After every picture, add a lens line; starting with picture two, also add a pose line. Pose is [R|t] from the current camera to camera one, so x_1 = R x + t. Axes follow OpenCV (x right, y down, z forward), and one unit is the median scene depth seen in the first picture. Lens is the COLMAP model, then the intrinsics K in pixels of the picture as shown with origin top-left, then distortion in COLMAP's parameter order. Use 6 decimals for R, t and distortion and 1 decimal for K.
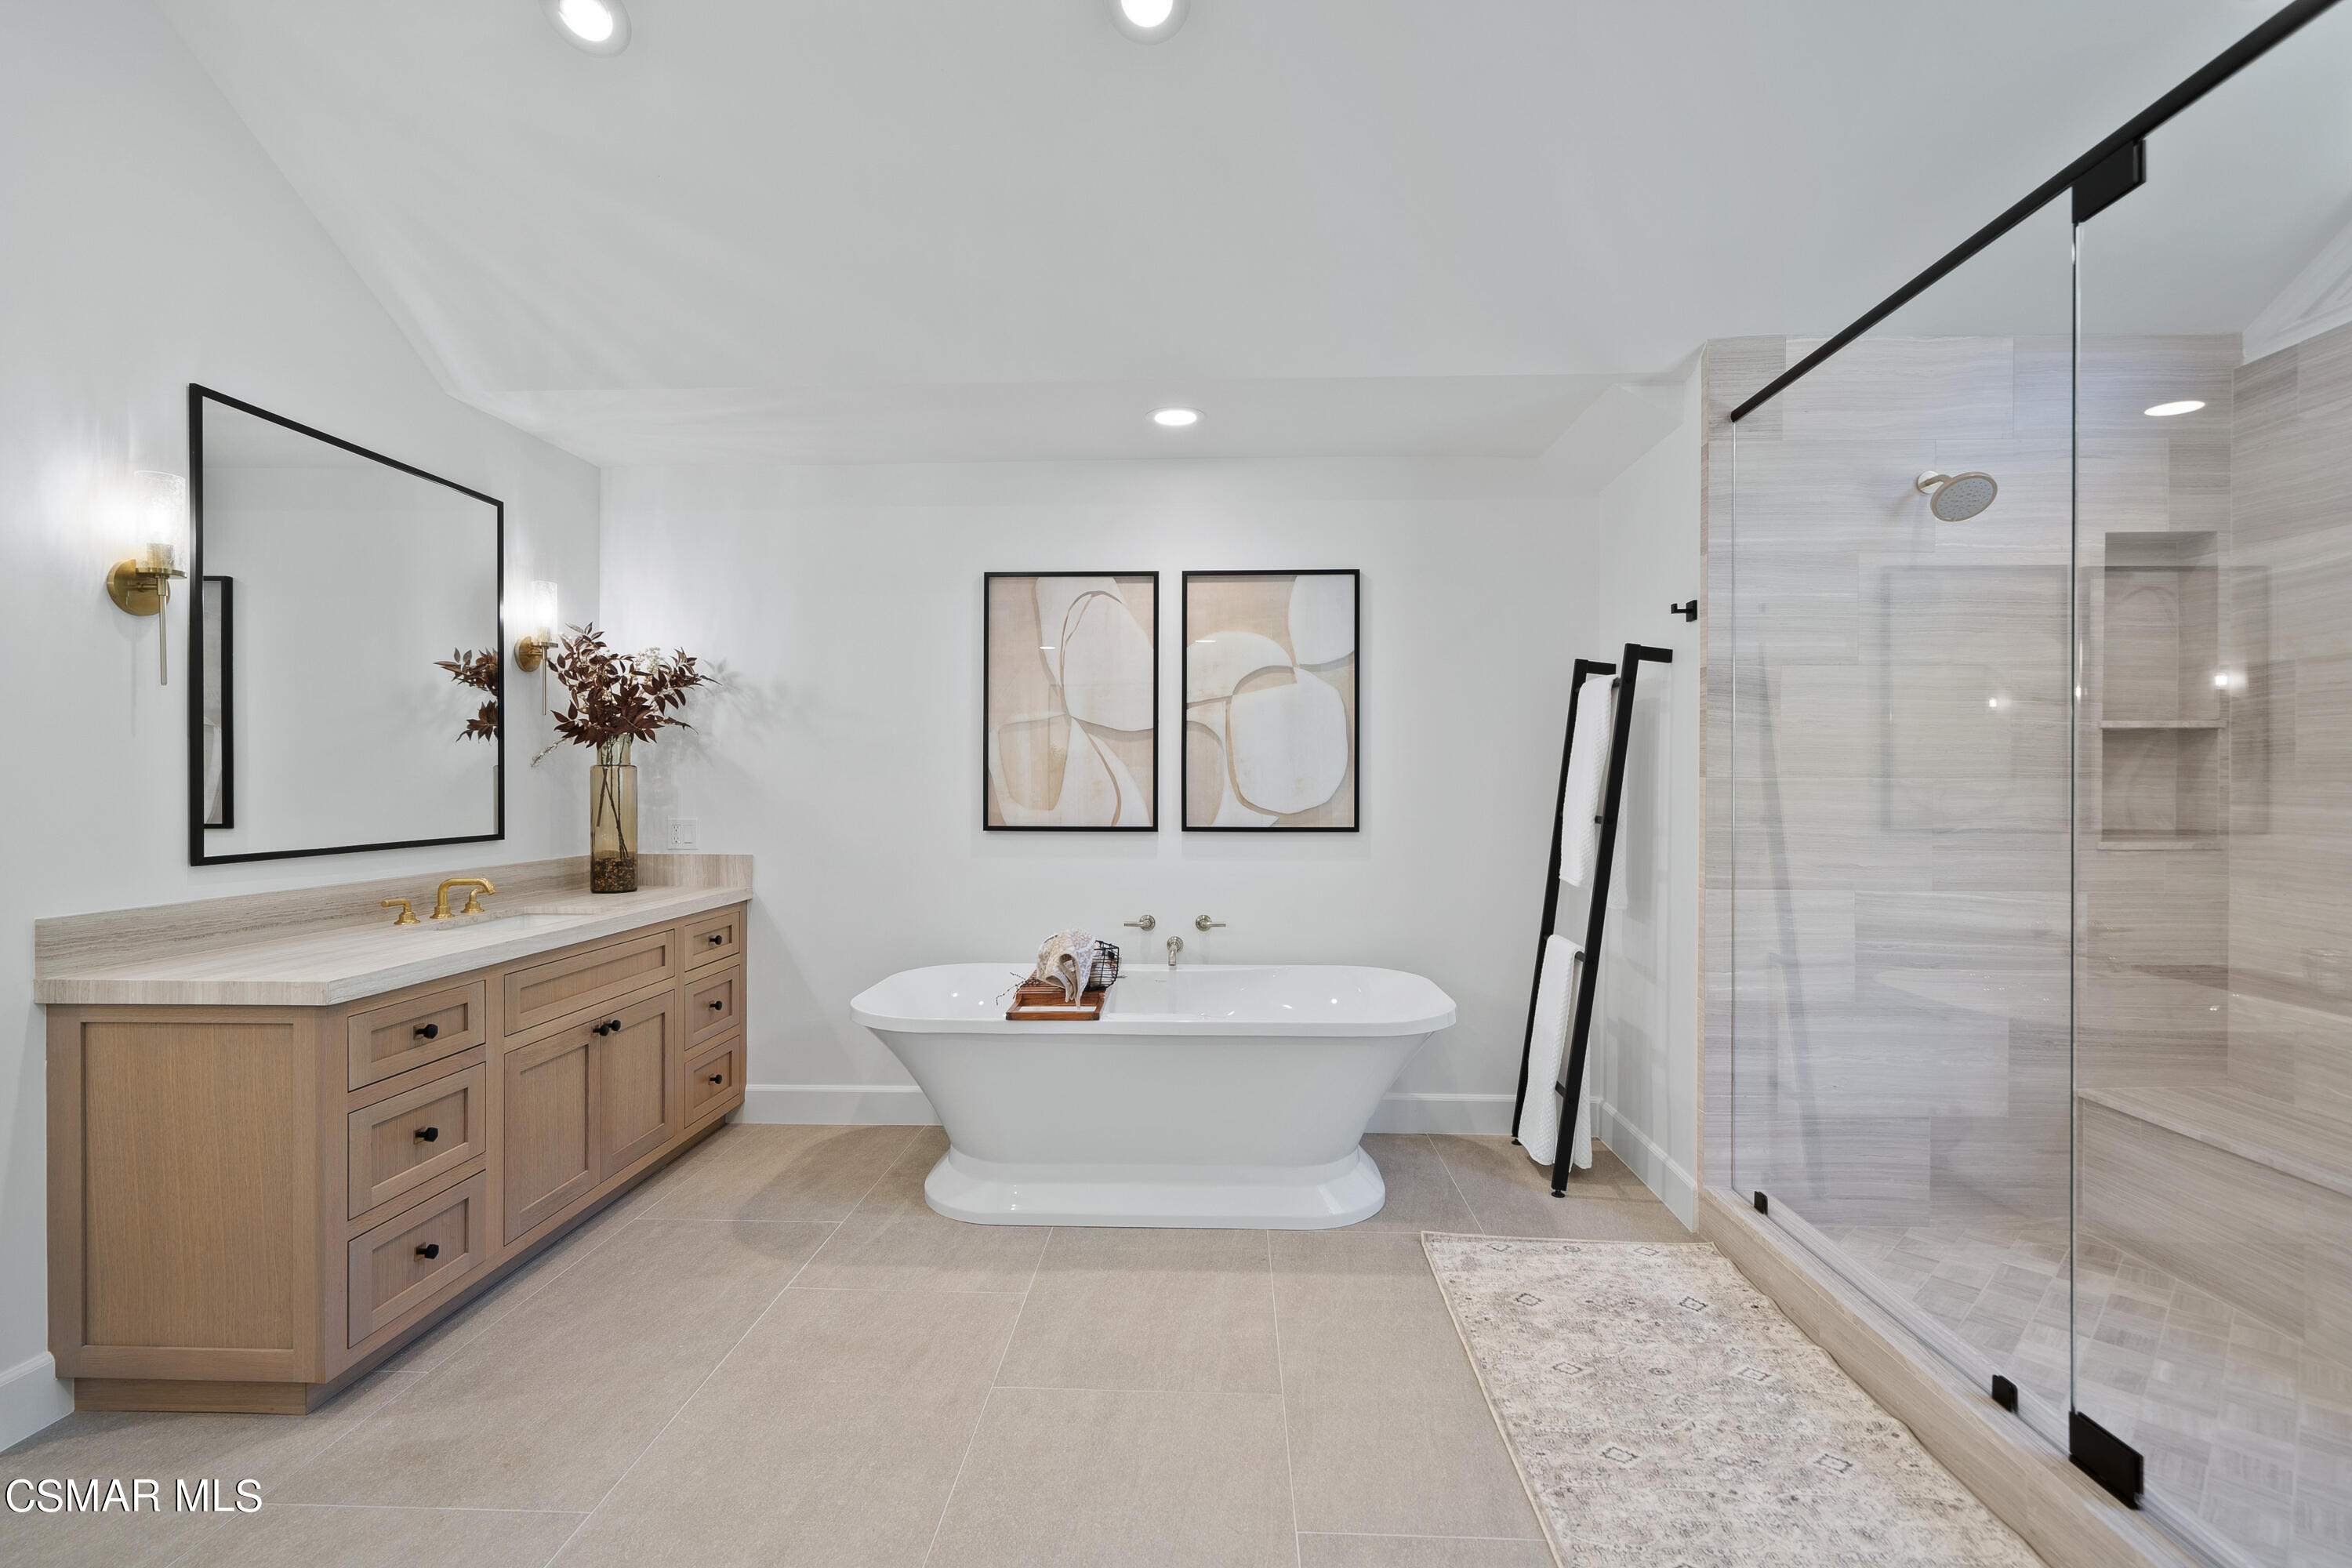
lens RADIAL K [[1075.0, 0, 1167.1], [0, 1075.0, 785.7], [0, 0, 1]] dist [0.000245, 0.000318]
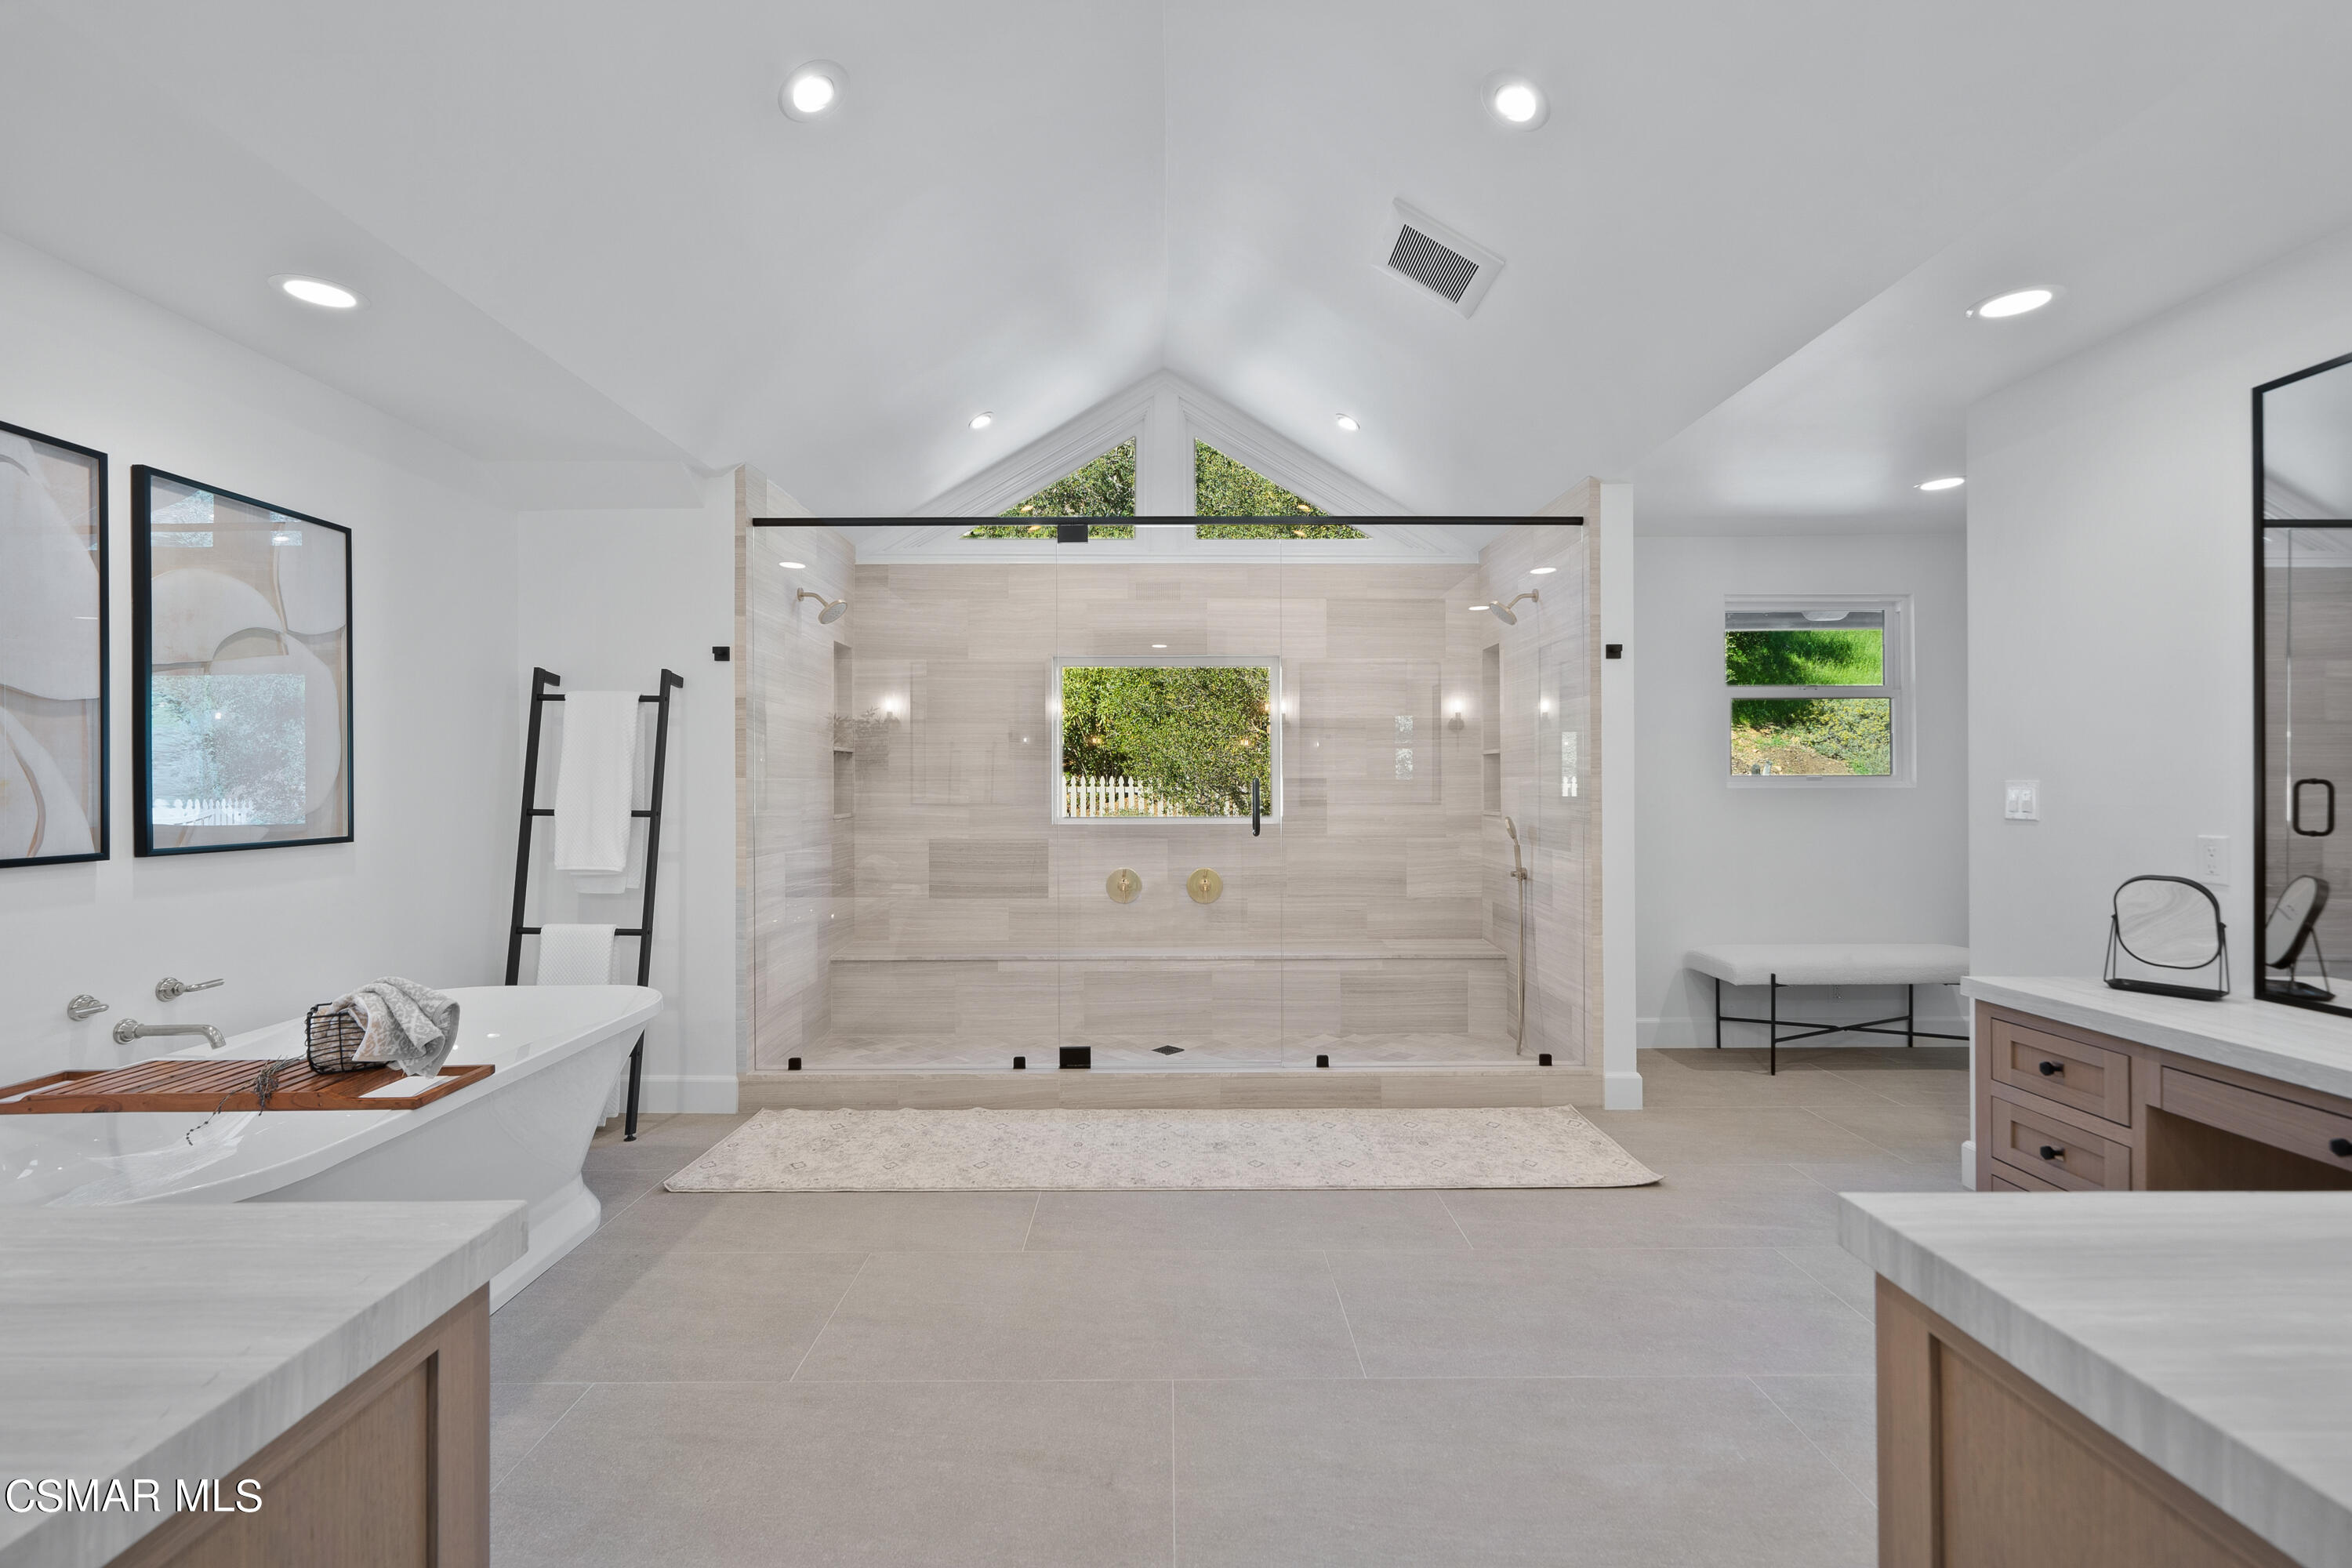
lens RADIAL K [[1075.0, 0, 1167.1], [0, 1075.0, 785.7], [0, 0, 1]] dist [0.000245, 0.000318]
pose [[-0.059460, -0.004058, 0.998222, -0.697632], [0.008769, 0.999951, 0.004587, 0.001037], [-0.998192, 0.009027, -0.059422, 0.415780]]
